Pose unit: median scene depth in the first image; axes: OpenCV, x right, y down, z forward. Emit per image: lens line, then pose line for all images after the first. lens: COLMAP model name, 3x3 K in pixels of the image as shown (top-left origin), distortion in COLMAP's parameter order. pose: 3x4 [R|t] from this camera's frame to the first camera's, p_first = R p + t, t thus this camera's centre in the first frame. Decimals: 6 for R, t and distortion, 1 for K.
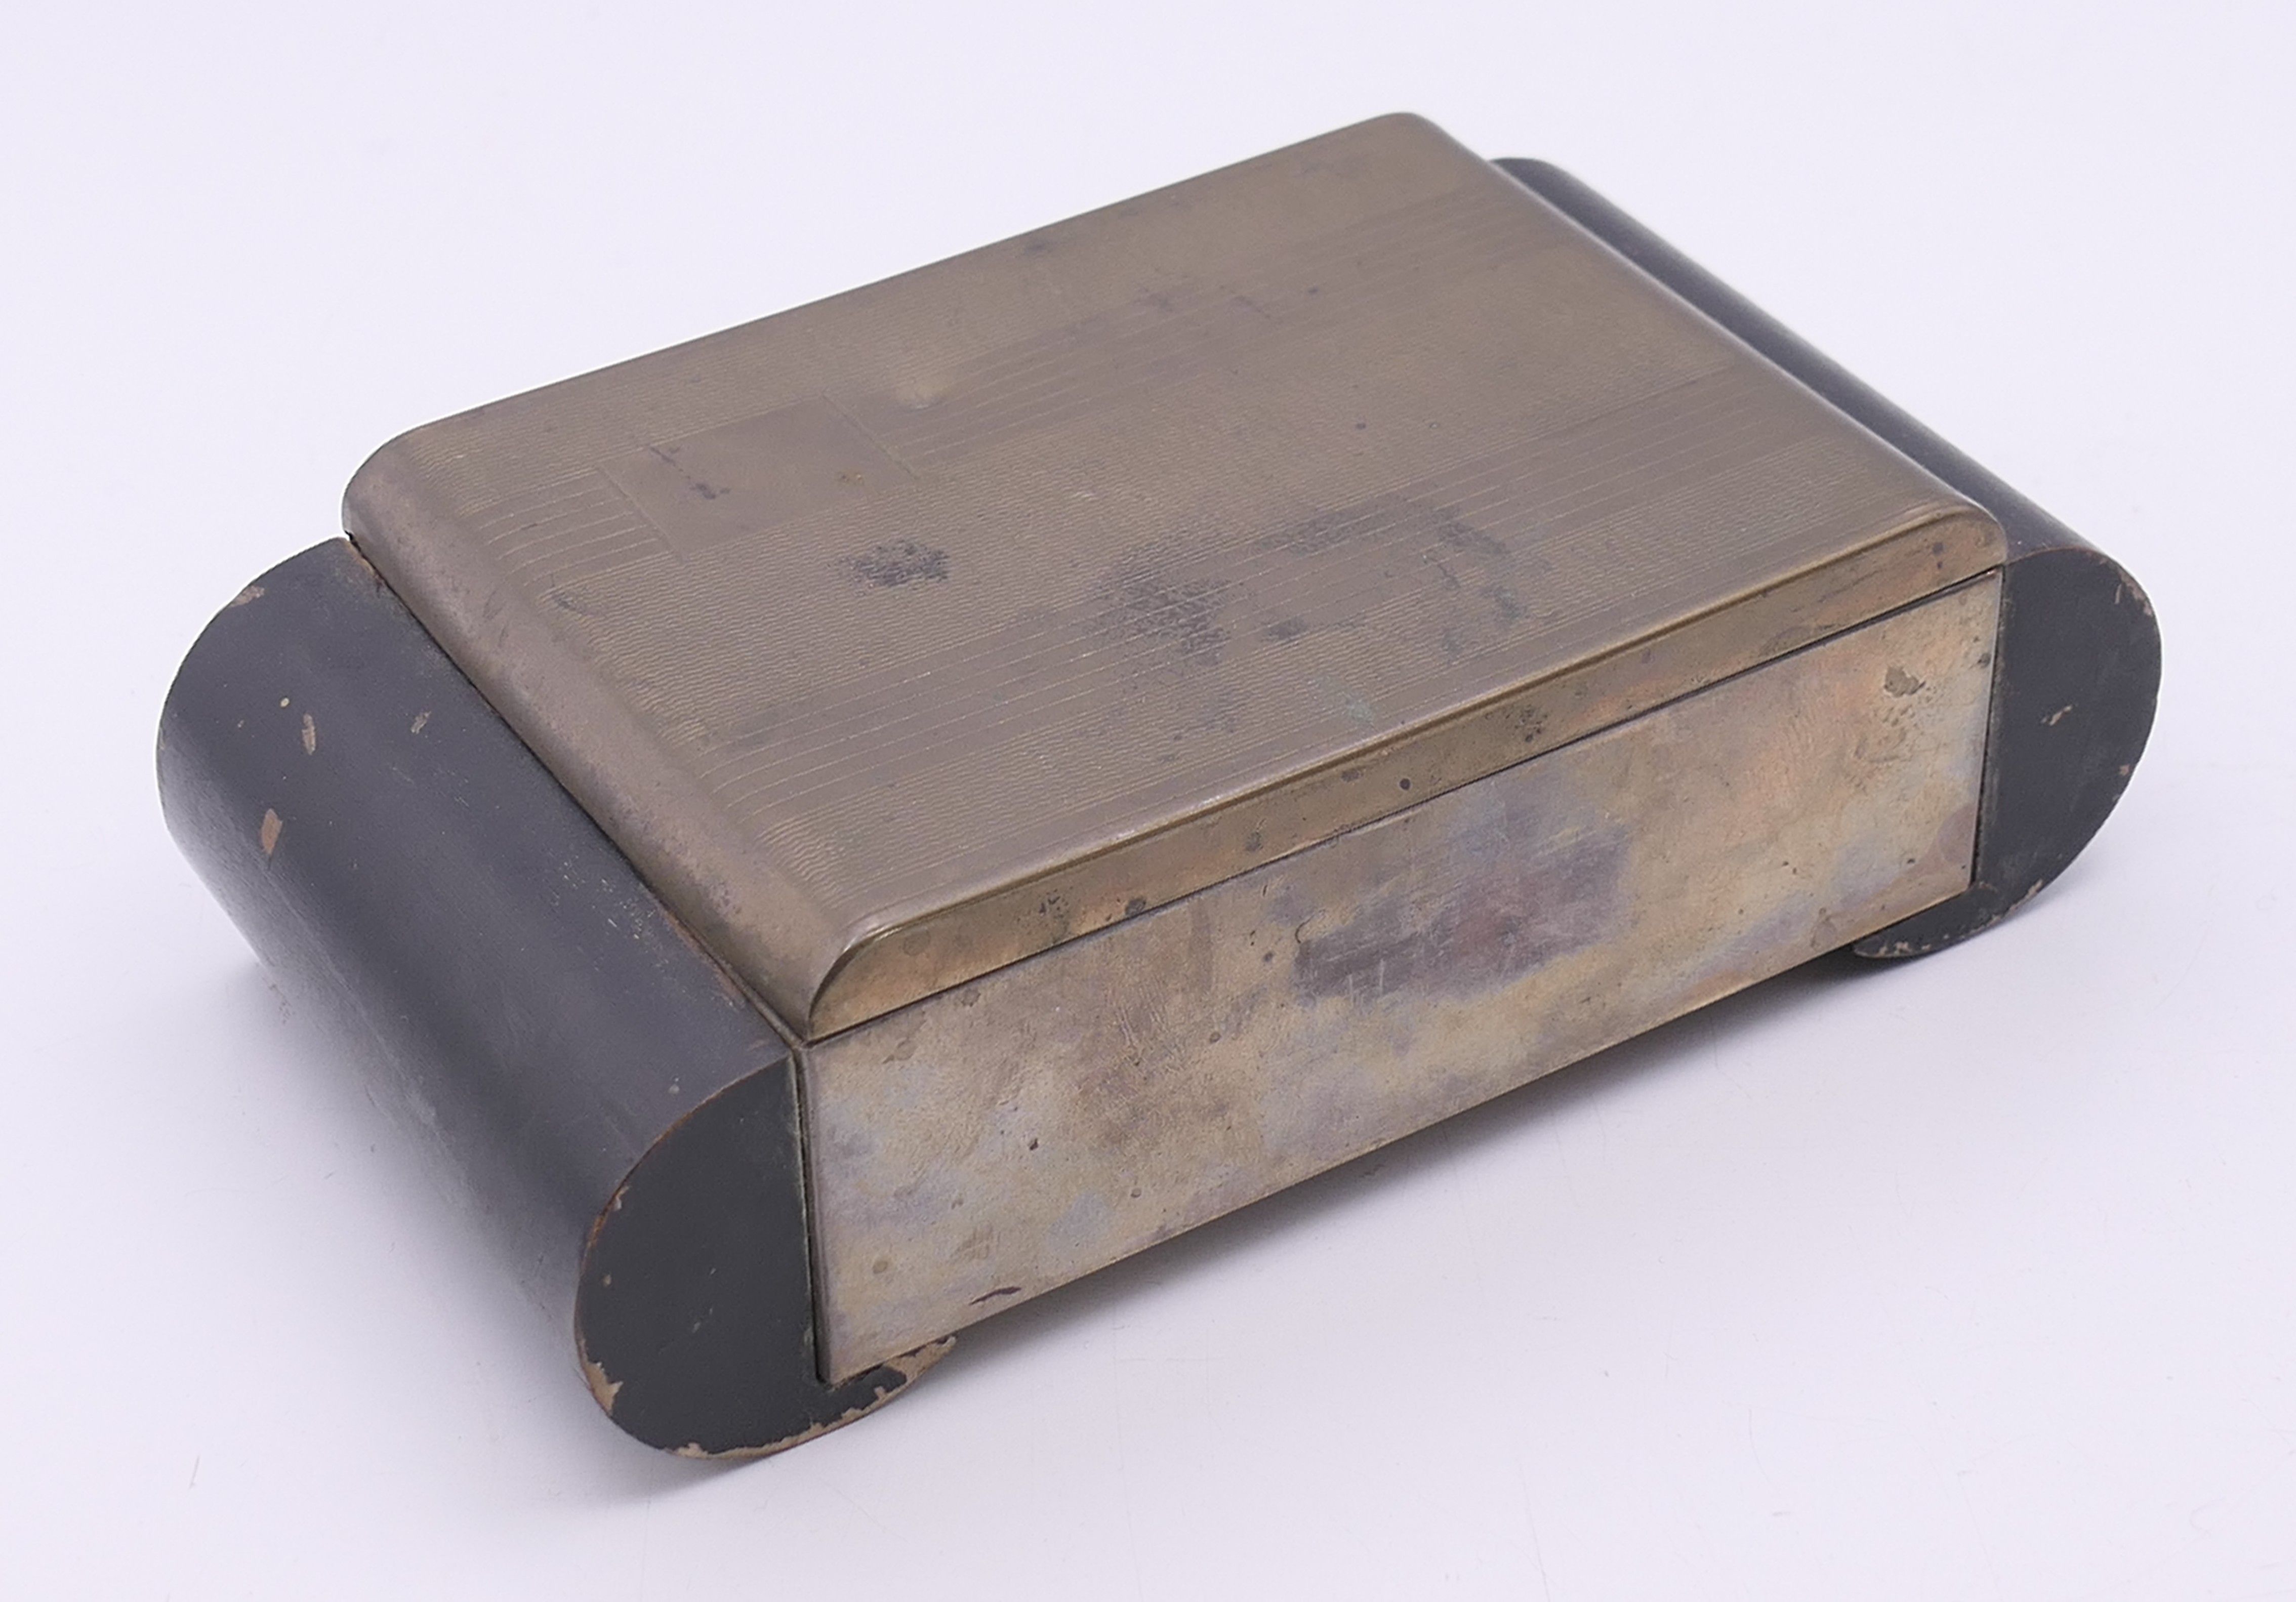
lens RADIAL K [[4713.6, 0, 1148.0], [0, 4713.6, 801.0], [0, 0, 1]] dist [-0.036461, -0.139419]
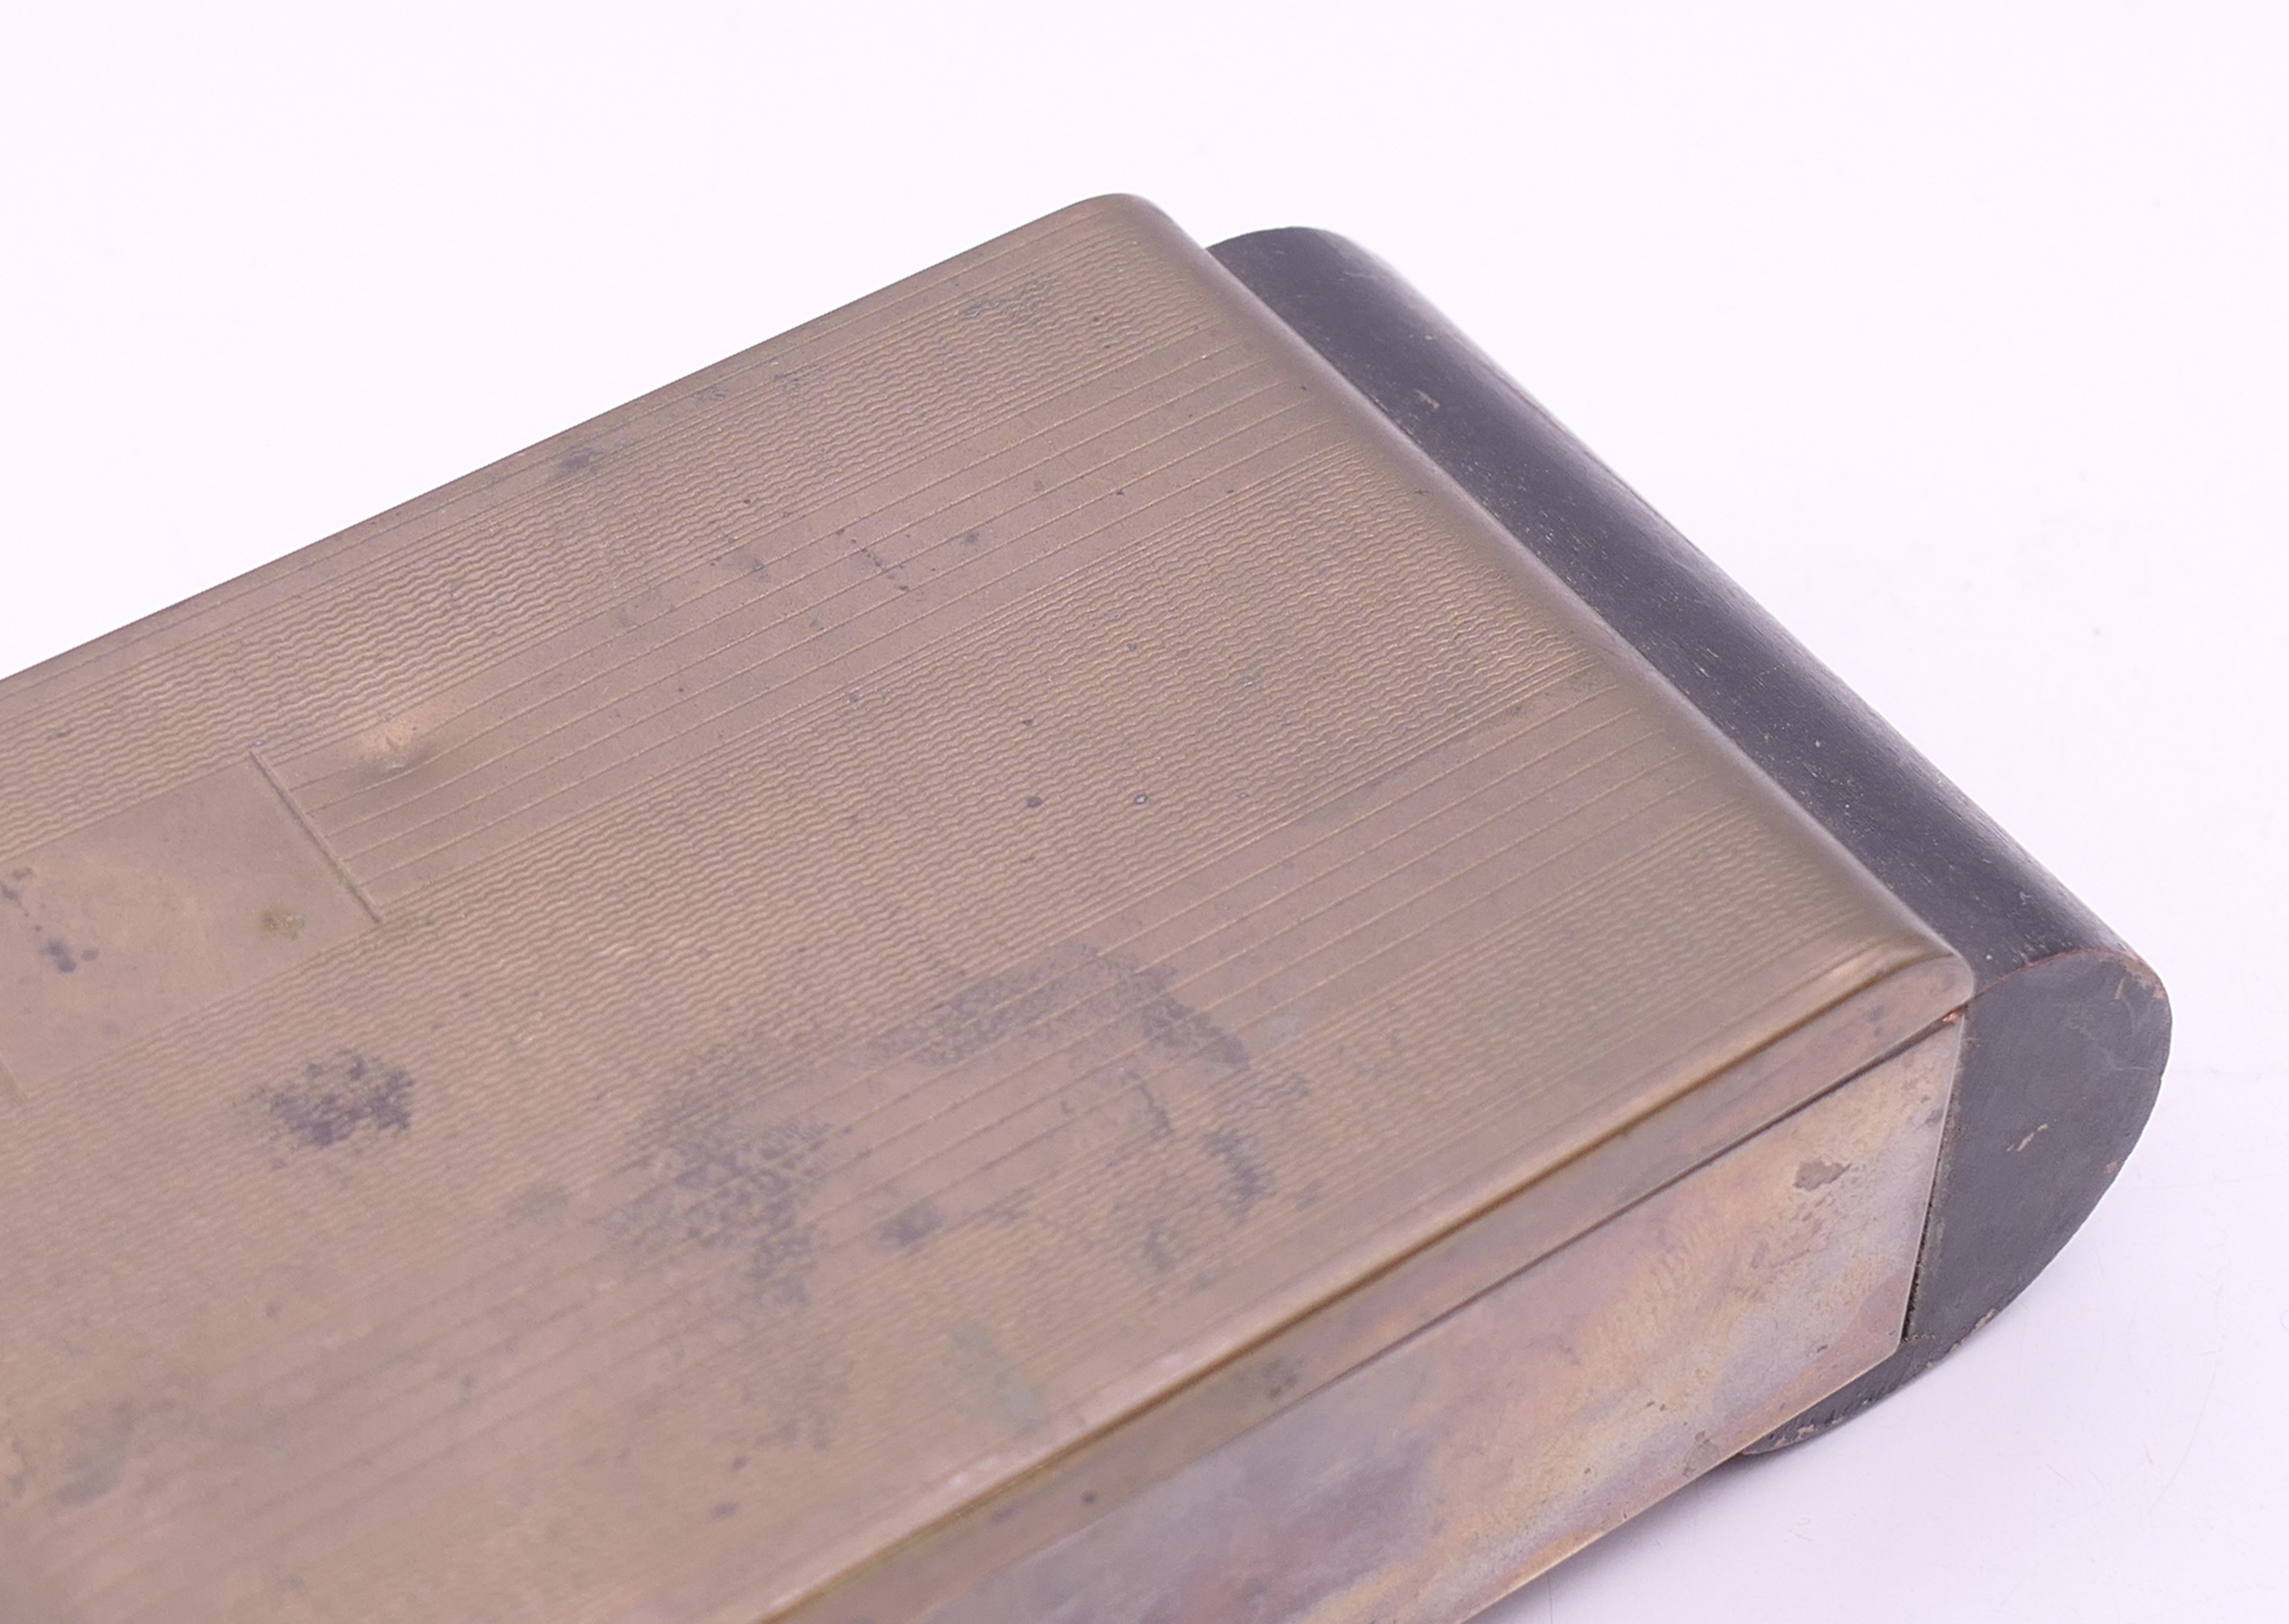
lens RADIAL K [[4158.5, 0, 1183.0], [0, 4158.5, 816.8], [0, 0, 1]] dist [-0.024040, -0.060829]
pose [[0.999001, -0.026862, 0.035704, 0.047245], [0.019695, 0.982017, 0.187763, -0.198315], [-0.040105, -0.186872, 0.981565, 0.422642]]
